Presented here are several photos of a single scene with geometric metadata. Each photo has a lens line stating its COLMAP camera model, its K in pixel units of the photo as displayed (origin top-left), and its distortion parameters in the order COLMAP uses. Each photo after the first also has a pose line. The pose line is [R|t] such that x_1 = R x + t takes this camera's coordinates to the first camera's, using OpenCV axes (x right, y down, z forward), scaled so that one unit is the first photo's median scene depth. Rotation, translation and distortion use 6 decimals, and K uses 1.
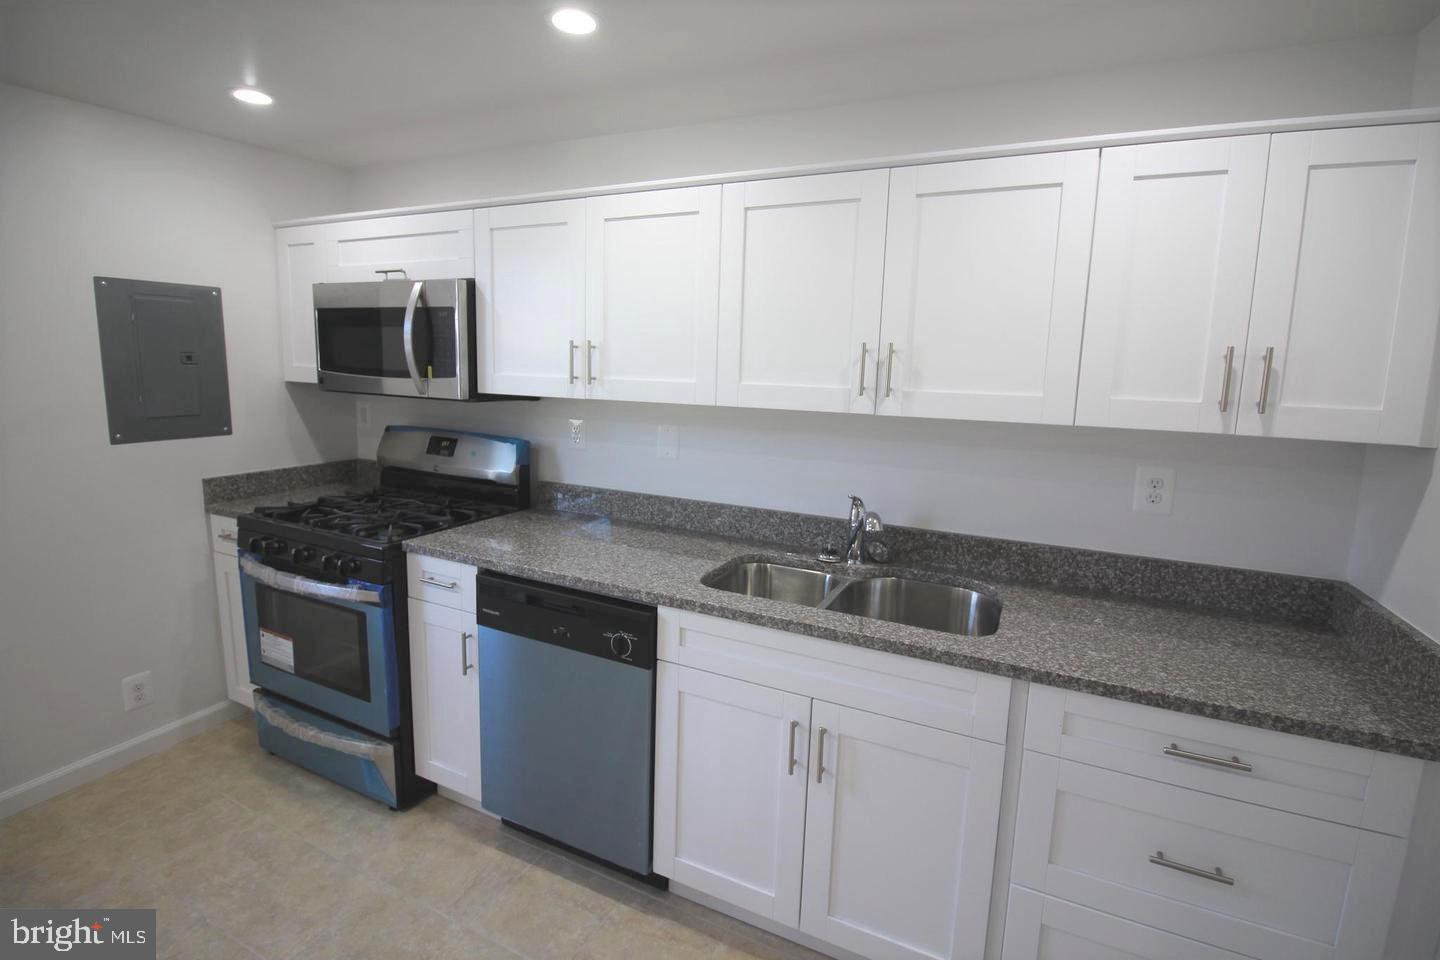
lens RADIAL K [[672.5, 0, 717.3], [0, 672.5, 464.9], [0, 0, 1]] dist [-0.001834, -0.000204]
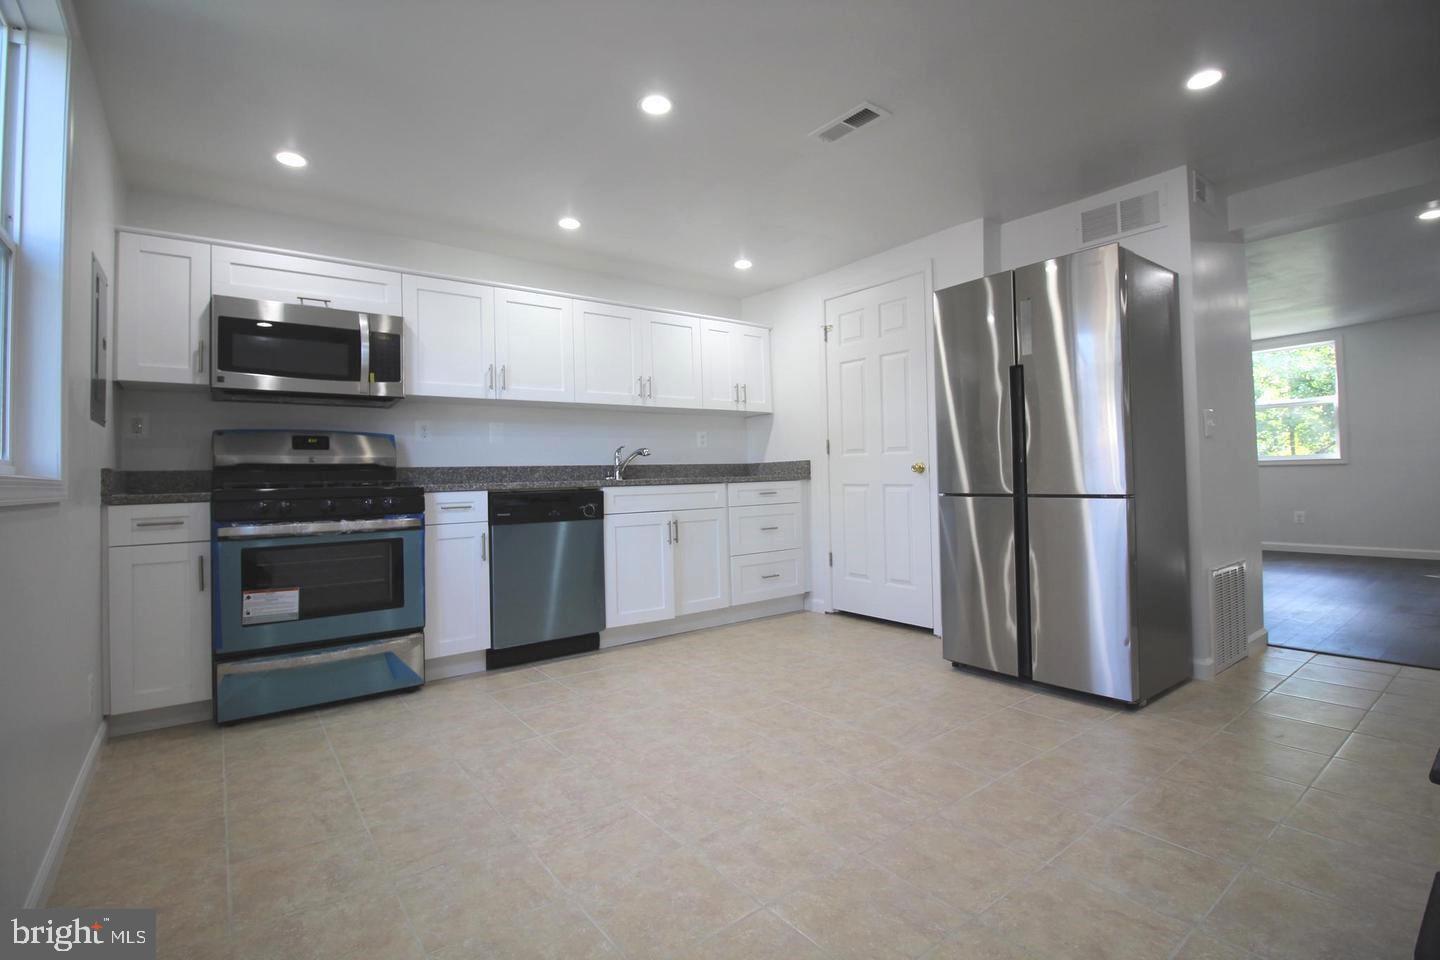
lens RADIAL K [[672.5, 0, 717.3], [0, 672.5, 464.9], [0, 0, 1]] dist [-0.001834, -0.000204]
pose [[0.456284, -0.019261, 0.889626, -1.463735], [0.173158, 0.982576, -0.067538, 0.278671], [-0.872824, 0.184863, 0.451669, -0.227427]]
